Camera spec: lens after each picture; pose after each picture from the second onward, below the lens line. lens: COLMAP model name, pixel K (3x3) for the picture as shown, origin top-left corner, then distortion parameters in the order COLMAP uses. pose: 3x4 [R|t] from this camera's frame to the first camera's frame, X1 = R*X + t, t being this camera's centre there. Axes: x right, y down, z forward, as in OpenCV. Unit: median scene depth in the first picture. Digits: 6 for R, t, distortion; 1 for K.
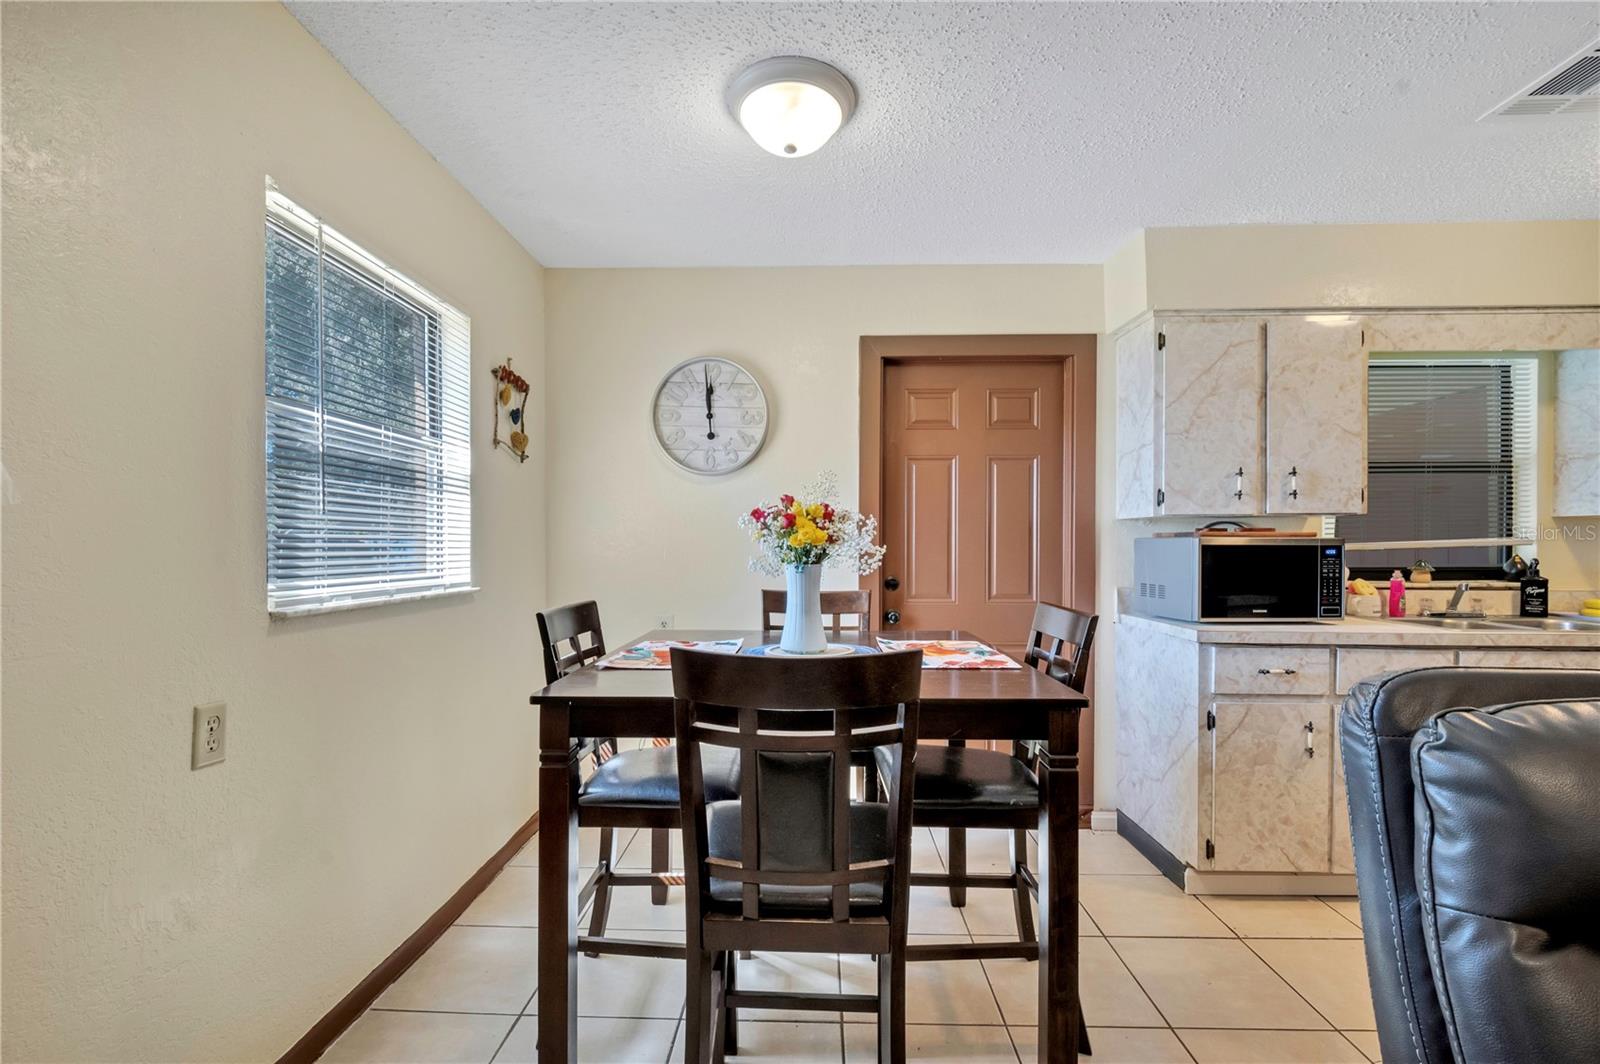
lens RADIAL K [[719.0, 0, 806.4], [0, 719.0, 544.1], [0, 0, 1]] dist [-0.010476, -0.000674]
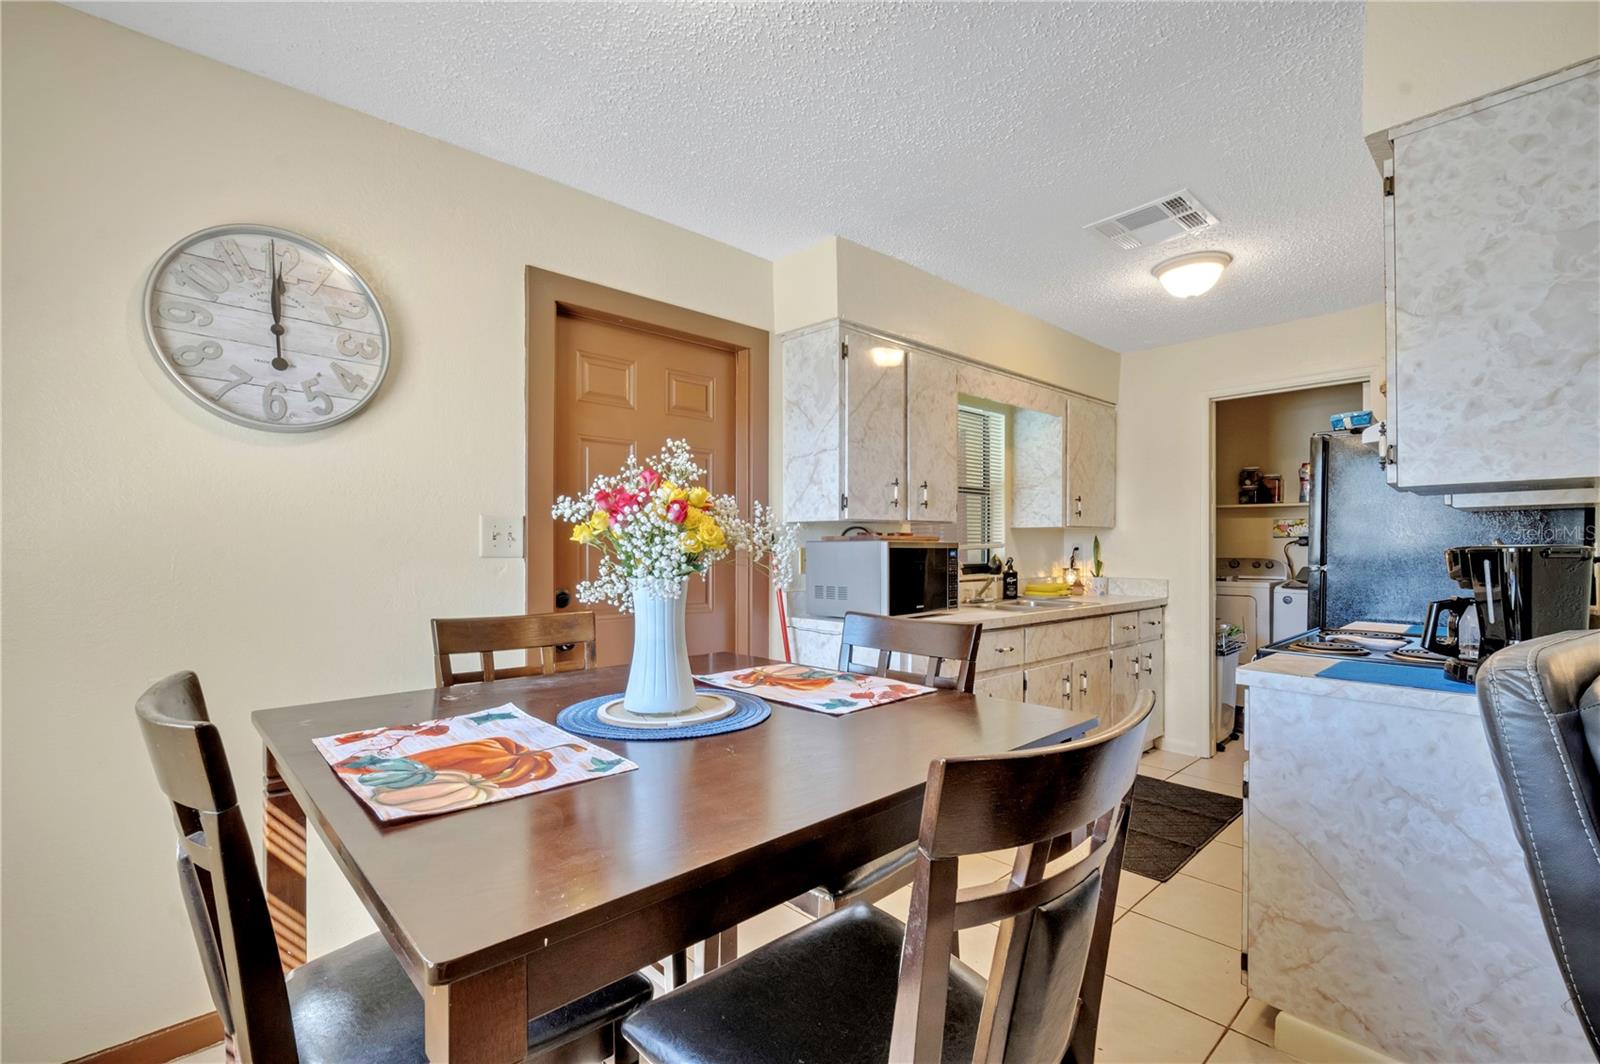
lens RADIAL K [[719.0, 0, 806.4], [0, 719.0, 544.1], [0, 0, 1]] dist [-0.010476, -0.000674]
pose [[0.693215, 0.002510, 0.720726, -0.273192], [0.000397, 0.999992, -0.003865, -0.000382], [-0.720730, 0.002965, 0.693209, 0.302100]]
